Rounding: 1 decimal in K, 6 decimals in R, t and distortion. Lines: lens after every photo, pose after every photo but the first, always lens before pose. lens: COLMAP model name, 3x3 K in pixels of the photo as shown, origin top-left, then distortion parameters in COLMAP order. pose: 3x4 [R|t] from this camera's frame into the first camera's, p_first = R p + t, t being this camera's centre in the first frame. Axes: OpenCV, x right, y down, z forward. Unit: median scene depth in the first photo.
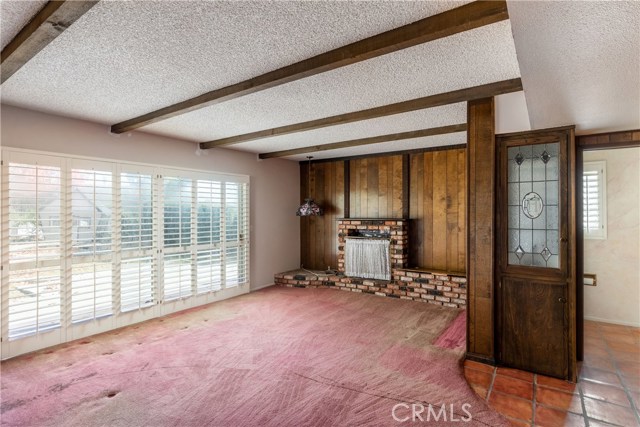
lens RADIAL K [[319.9, 0, 323.1], [0, 319.9, 211.4], [0, 0, 1]] dist [0.000215, -0.000369]
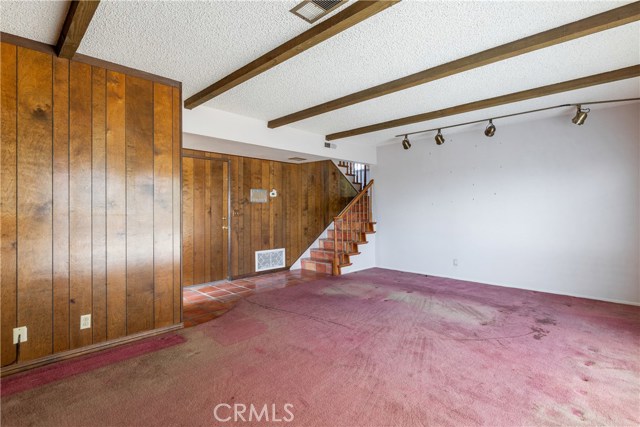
lens RADIAL K [[319.9, 0, 323.1], [0, 319.9, 211.4], [0, 0, 1]] dist [0.000215, -0.000369]
pose [[-0.987914, 0.006519, 0.154866, -0.098207], [0.006791, 0.999976, 0.001229, 0.043633], [-0.154854, 0.002266, -0.987935, 1.115060]]
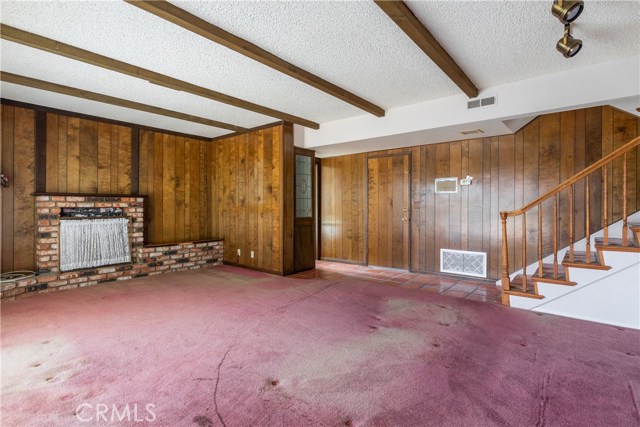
lens RADIAL K [[319.9, 0, 323.1], [0, 319.9, 211.4], [0, 0, 1]] dist [0.000215, -0.000369]
pose [[0.084785, -0.011811, 0.996329, -0.672919], [-0.005017, 0.999912, 0.012280, 0.057440], [-0.996387, -0.006040, 0.084718, 0.371657]]
